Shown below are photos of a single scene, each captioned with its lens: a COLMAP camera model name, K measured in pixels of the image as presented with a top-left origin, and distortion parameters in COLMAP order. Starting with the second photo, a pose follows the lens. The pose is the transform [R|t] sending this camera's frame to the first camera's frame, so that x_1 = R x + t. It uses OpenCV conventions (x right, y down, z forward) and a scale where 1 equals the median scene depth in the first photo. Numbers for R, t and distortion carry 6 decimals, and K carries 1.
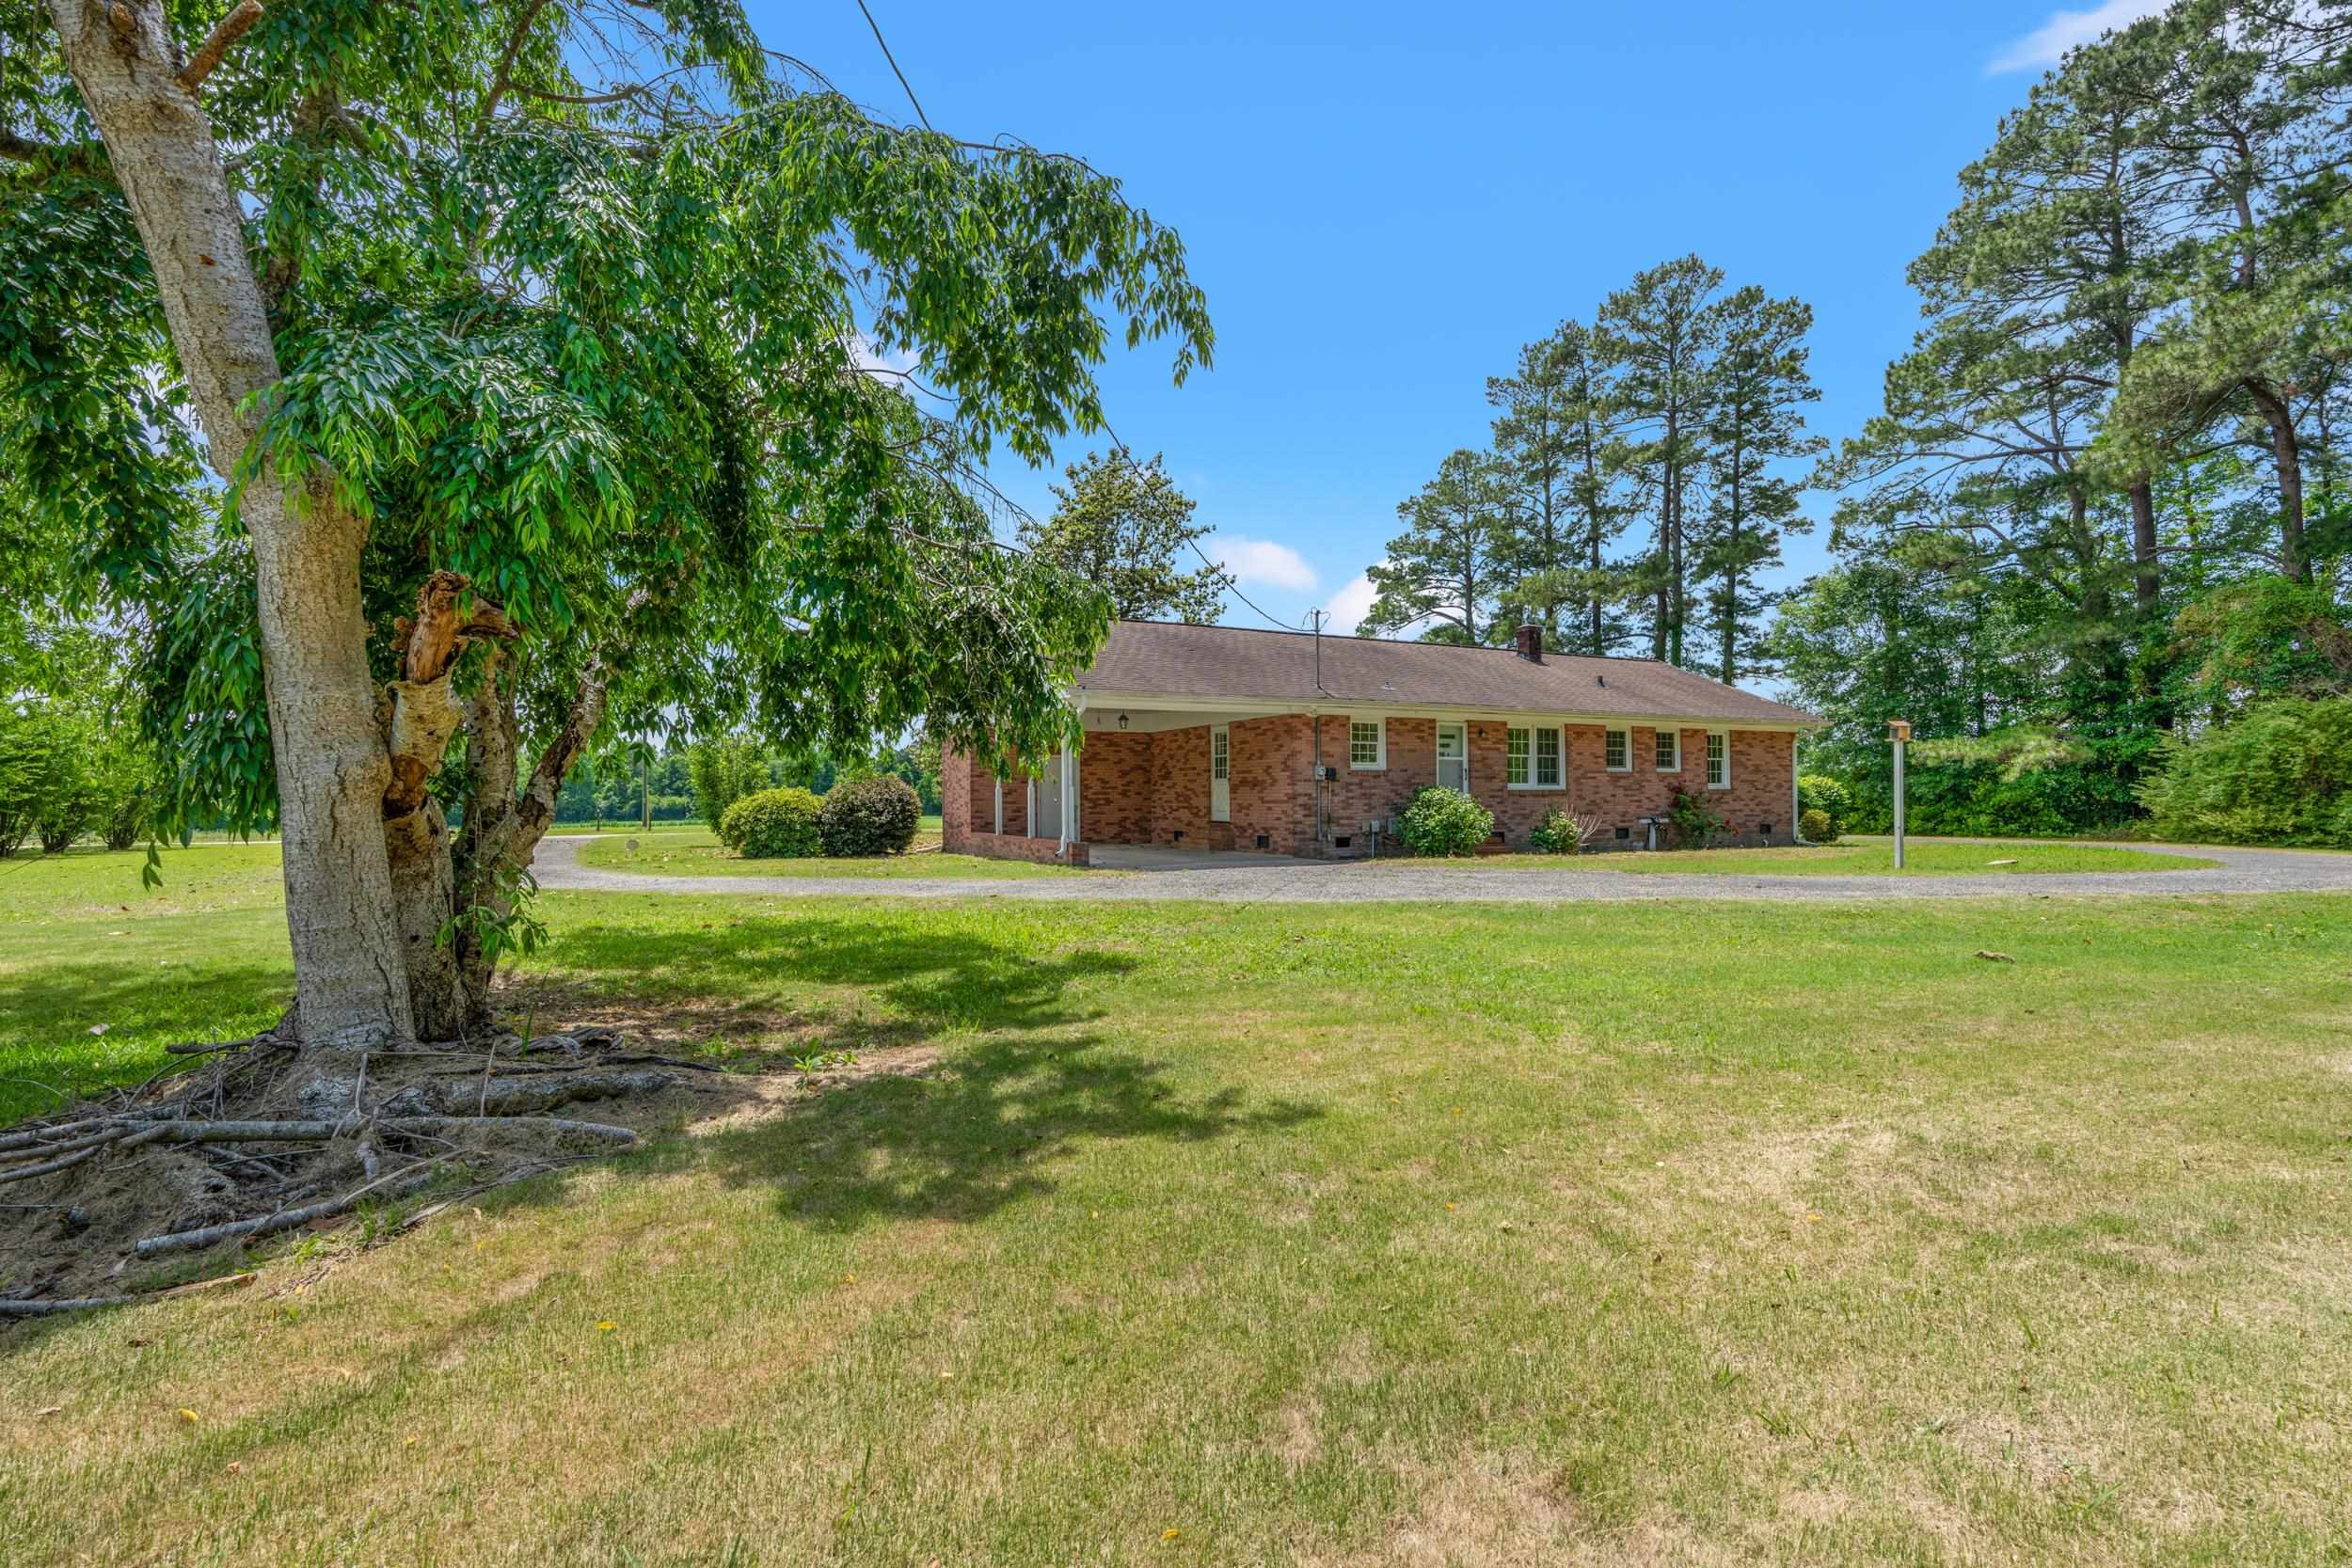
lens RADIAL K [[1028.8, 0, 1188.1], [0, 1028.8, 783.6], [0, 0, 1]] dist [0.000381, 0.000350]
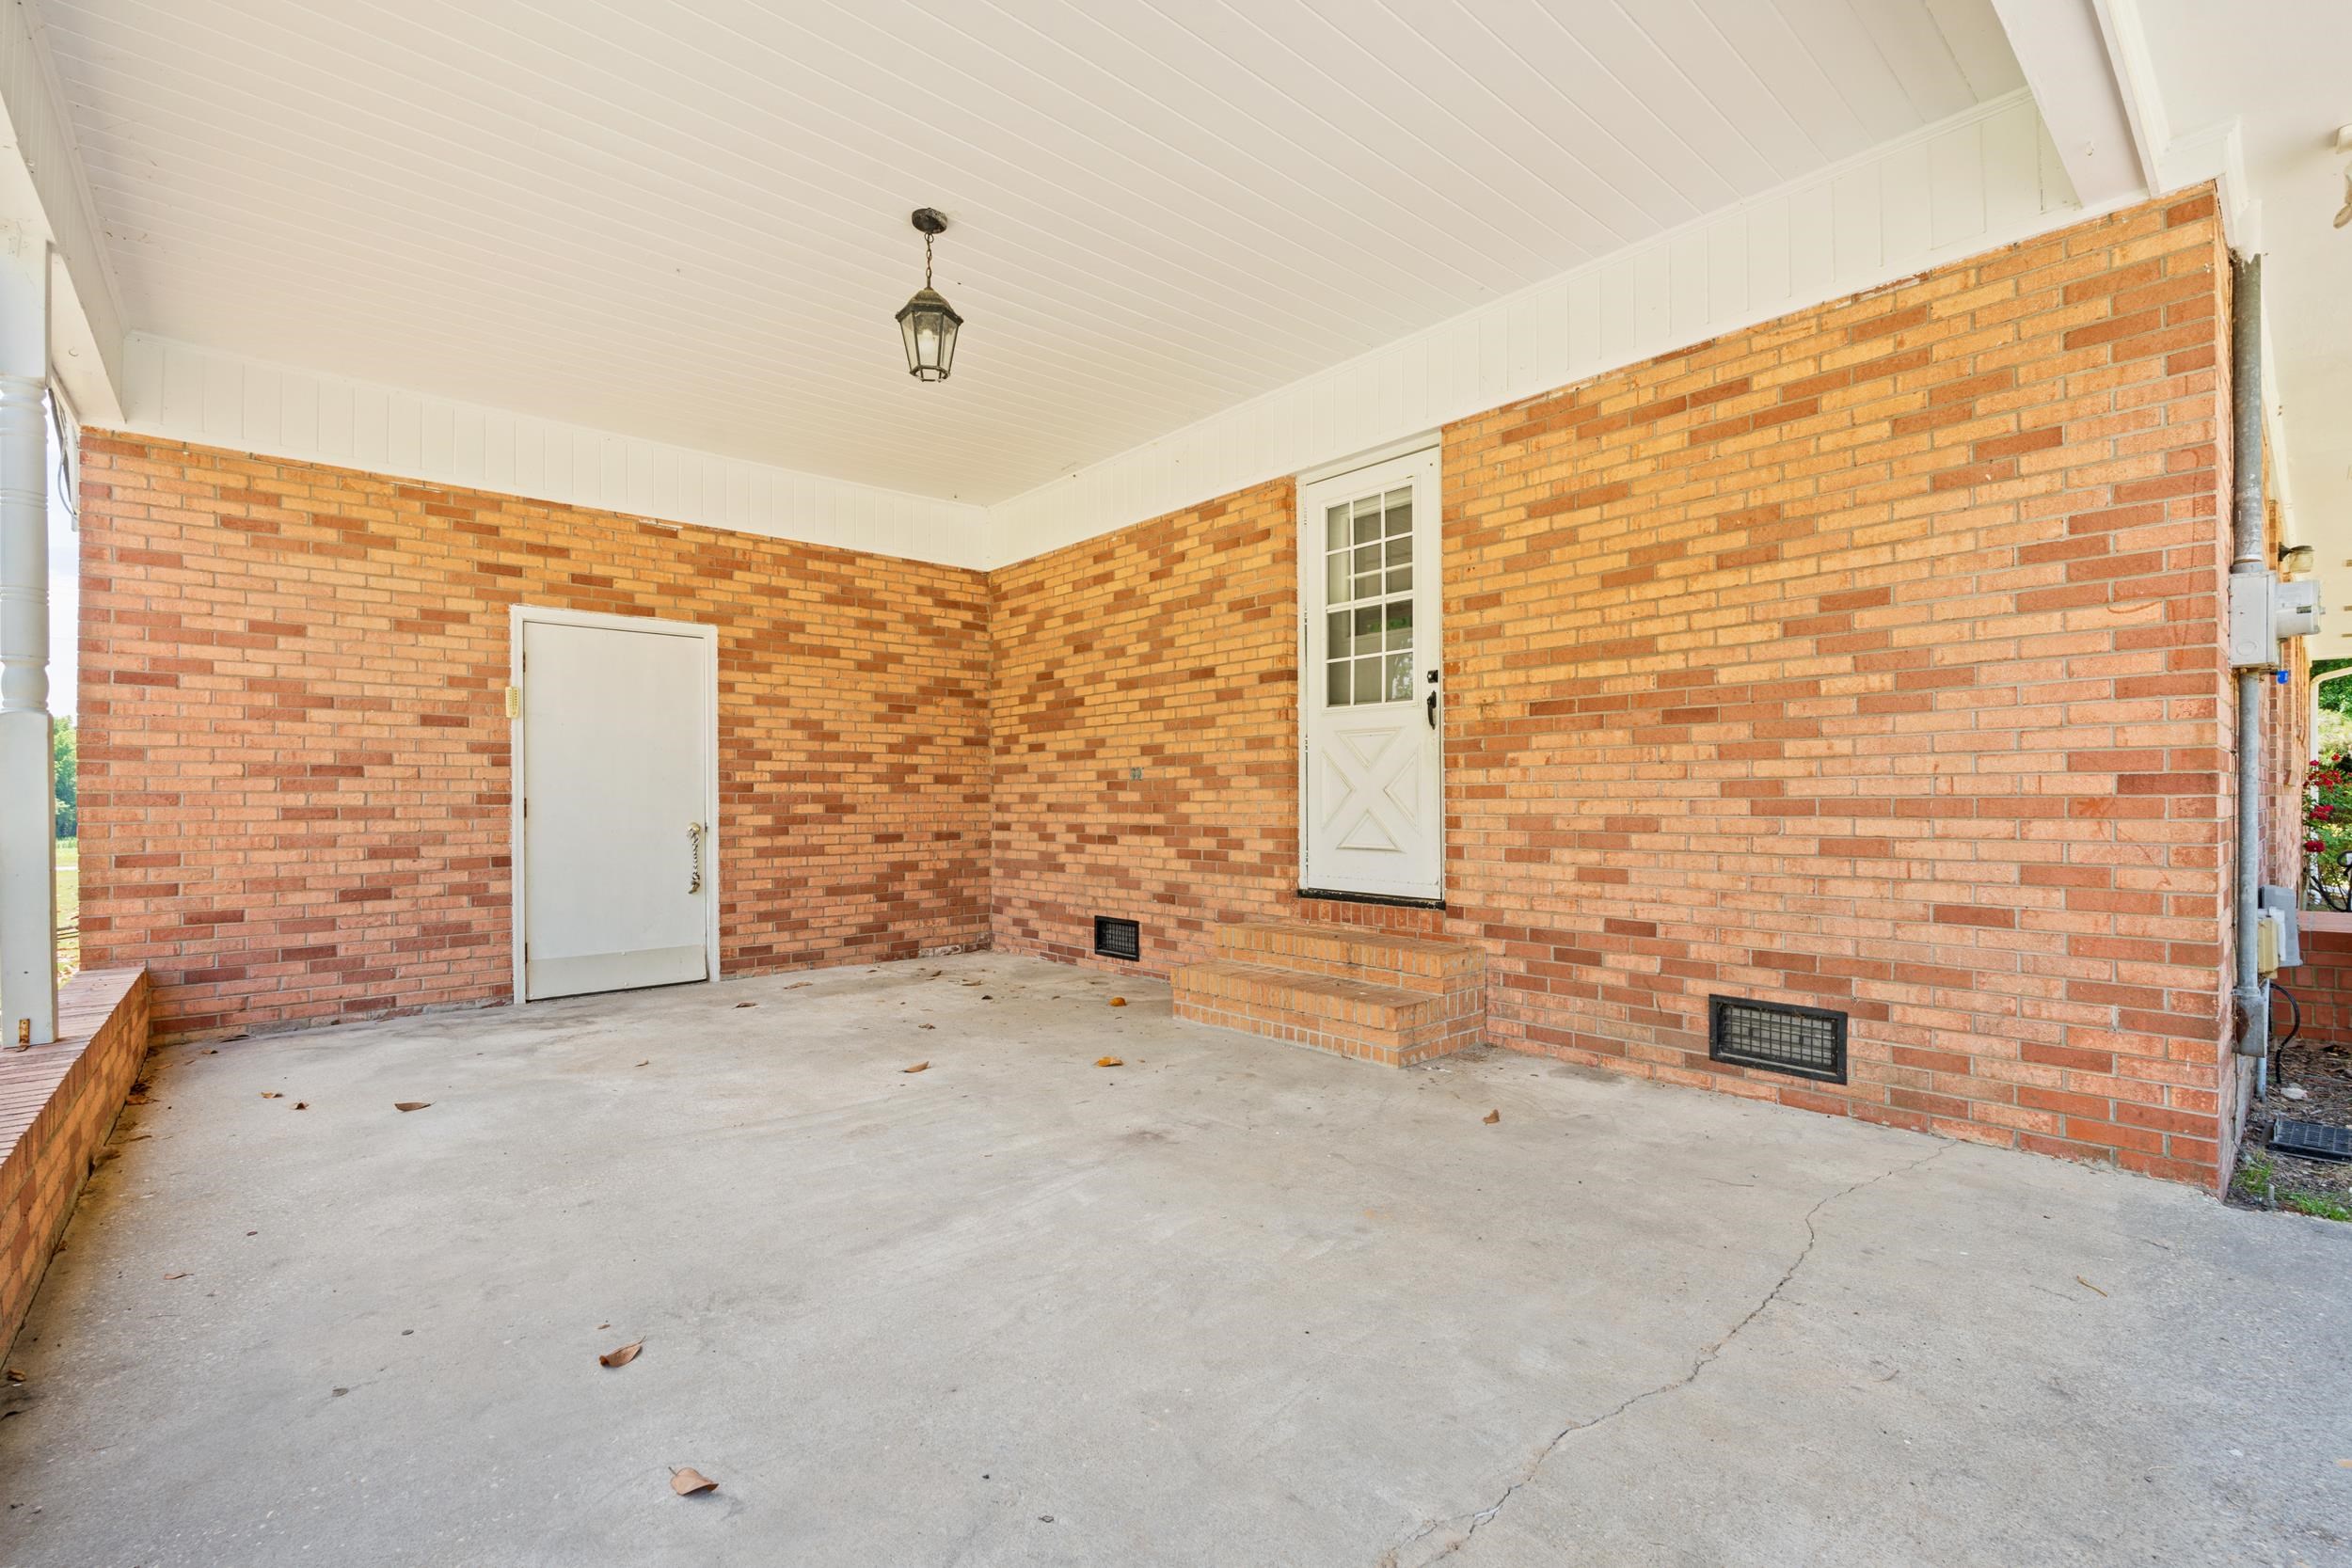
lens RADIAL K [[1028.8, 0, 1174.7], [0, 1028.8, 793.4], [0, 0, 1]] dist [0.000381, 0.000350]
pose [[0.972591, -0.002186, 0.232511, -0.052491], [0.001416, 0.999993, 0.003479, 0.012266], [-0.232517, -0.003054, 0.972587, 0.698189]]
